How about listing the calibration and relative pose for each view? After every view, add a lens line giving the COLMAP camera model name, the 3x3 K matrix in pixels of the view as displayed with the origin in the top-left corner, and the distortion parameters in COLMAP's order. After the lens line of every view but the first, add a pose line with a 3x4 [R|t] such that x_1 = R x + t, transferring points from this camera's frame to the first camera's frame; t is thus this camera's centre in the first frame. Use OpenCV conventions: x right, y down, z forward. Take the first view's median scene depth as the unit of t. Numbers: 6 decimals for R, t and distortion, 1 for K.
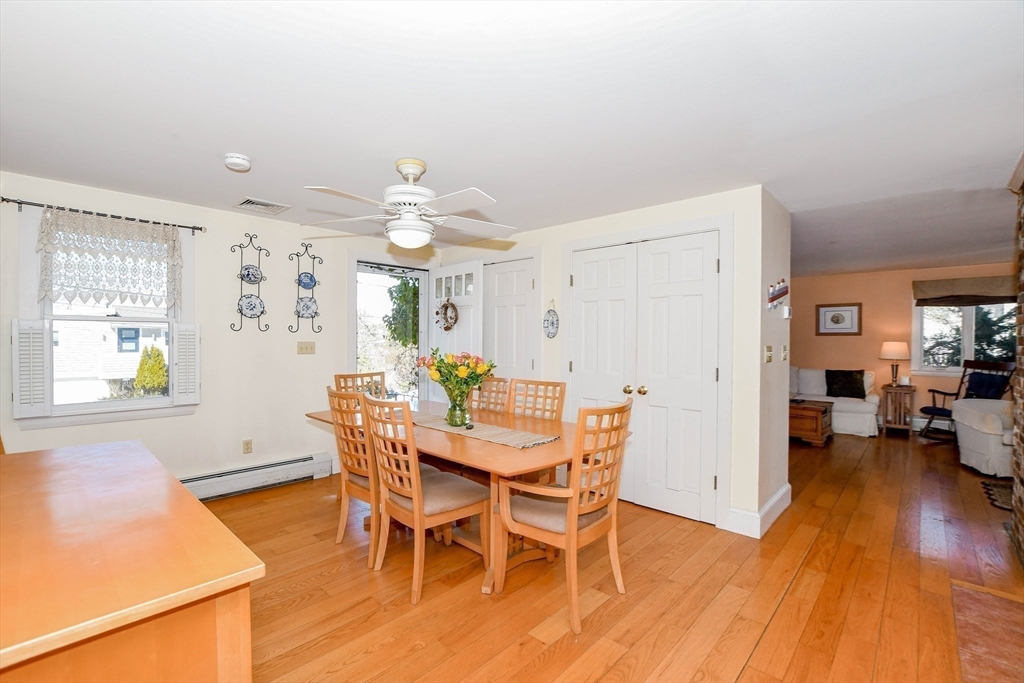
lens RADIAL K [[457.1, 0, 510.6], [0, 457.1, 343.5], [0, 0, 1]] dist [-0.025006, 0.002499]
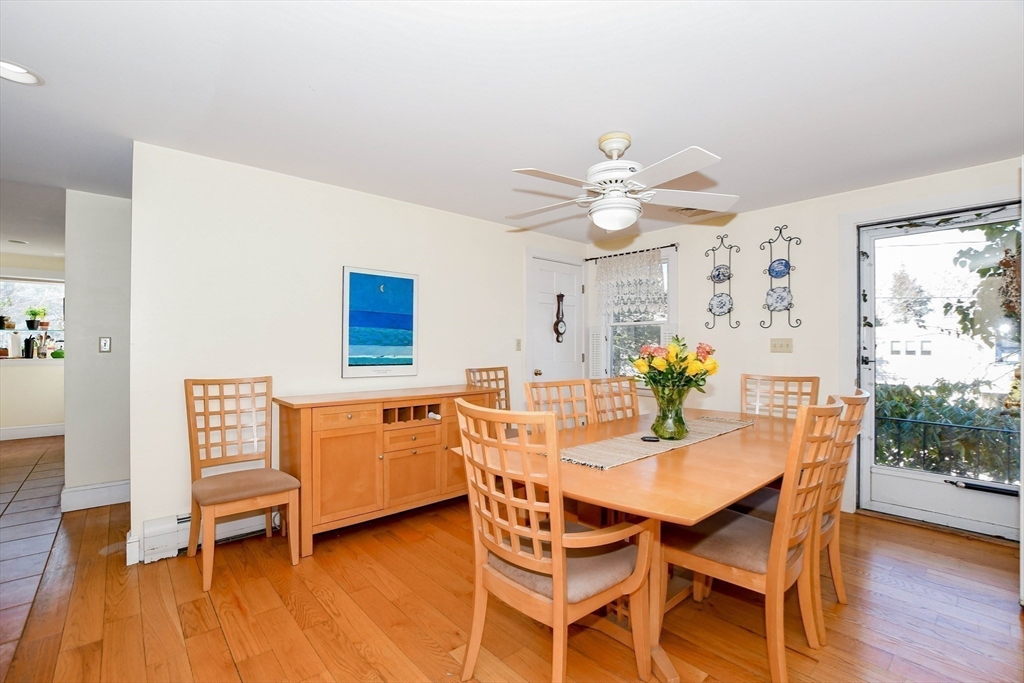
lens RADIAL K [[457.1, 0, 512.1], [0, 457.1, 346.3], [0, 0, 1]] dist [-0.025006, 0.002499]
pose [[-0.101441, -0.005109, -0.994828, 0.472878], [-0.015964, 0.999866, -0.003507, 0.023372], [0.994713, 0.015526, -0.101509, 0.576217]]
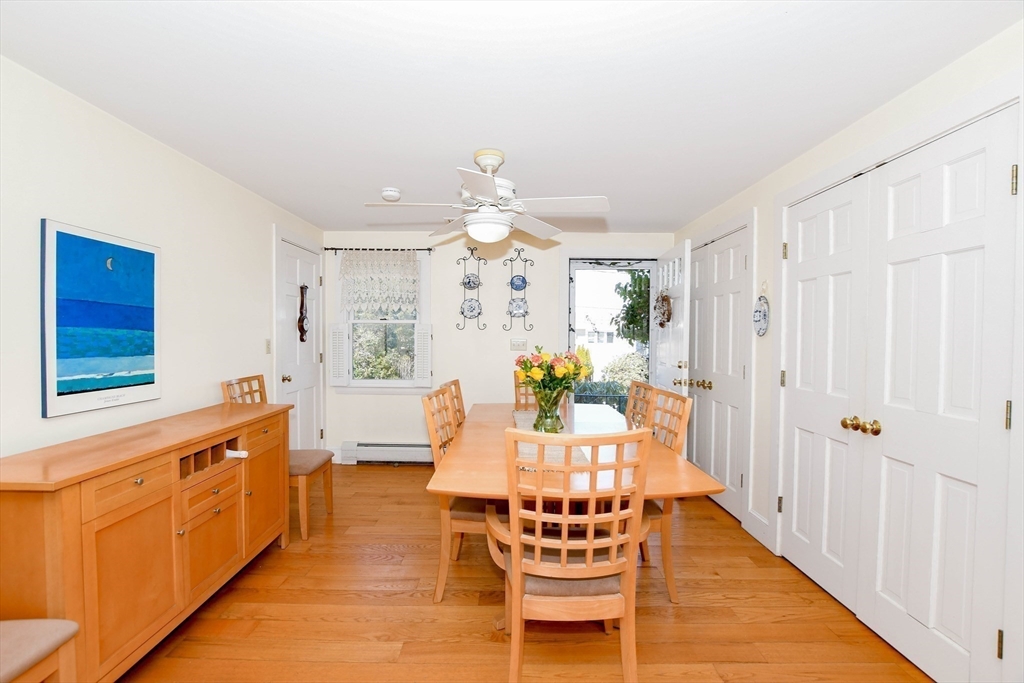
lens RADIAL K [[457.1, 0, 512.9], [0, 457.1, 340.2], [0, 0, 1]] dist [-0.025006, 0.002499]
pose [[0.679004, 0.009789, -0.734070, 0.348753], [-0.012573, 0.999920, 0.001704, -0.002280], [0.734027, 0.008073, 0.679072, 0.245304]]
